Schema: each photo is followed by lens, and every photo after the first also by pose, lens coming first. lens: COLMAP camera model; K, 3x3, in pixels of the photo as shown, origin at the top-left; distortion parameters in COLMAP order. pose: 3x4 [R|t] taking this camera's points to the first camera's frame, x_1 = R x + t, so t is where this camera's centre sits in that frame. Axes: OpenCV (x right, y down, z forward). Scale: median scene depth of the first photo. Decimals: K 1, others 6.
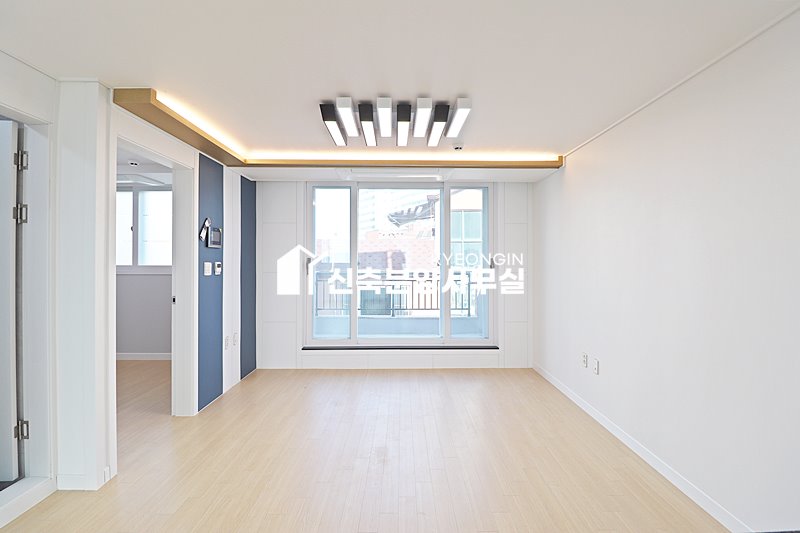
lens RADIAL K [[374.1, 0, 402.5], [0, 374.1, 262.8], [0, 0, 1]] dist [0.002678, -0.005884]
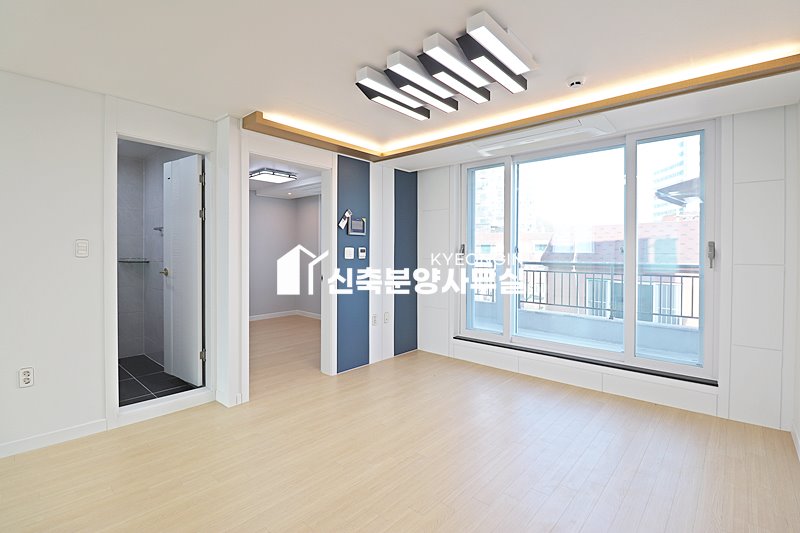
lens RADIAL K [[374.1, 0, 395.8], [0, 374.1, 256.7], [0, 0, 1]] dist [0.002678, -0.005884]
pose [[0.736318, 0.008640, -0.676581, 0.284981], [-0.005461, 0.999962, 0.006826, 0.013830], [0.676614, -0.001331, 0.736337, 0.185796]]
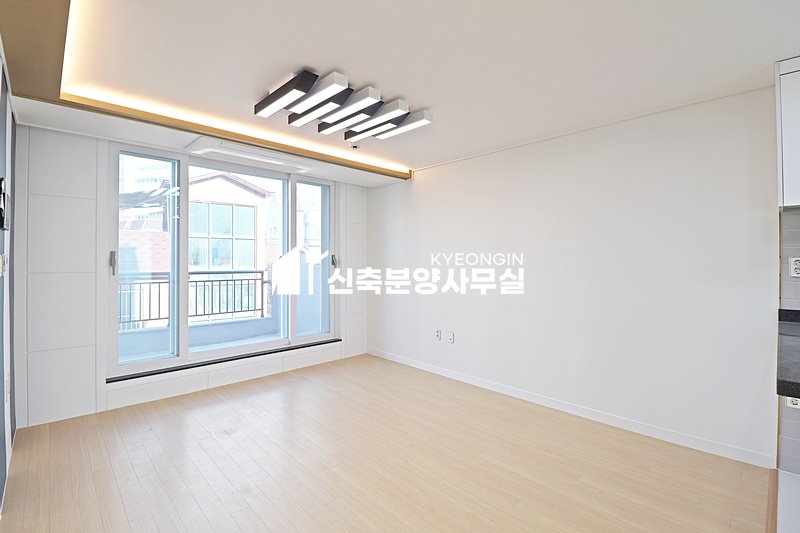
lens RADIAL K [[374.1, 0, 400.5], [0, 374.1, 261.2], [0, 0, 1]] dist [0.002678, -0.005884]
pose [[0.719402, -0.000224, 0.694594, -0.361212], [0.003088, 0.999991, -0.002876, 0.010160], [-0.694587, 0.004214, 0.719397, 0.127188]]
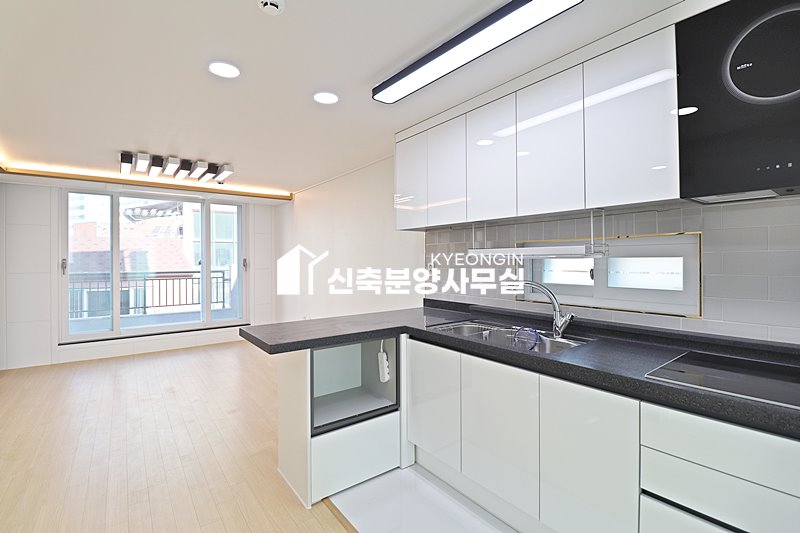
lens RADIAL K [[374.1, 0, 400.0], [0, 374.1, 259.0], [0, 0, 1]] dist [0.002678, -0.005884]
pose [[0.805883, -0.002173, 0.592071, -0.111452], [0.006529, 0.999965, -0.005217, -0.000158], [-0.592039, 0.008070, 0.805869, -0.427403]]
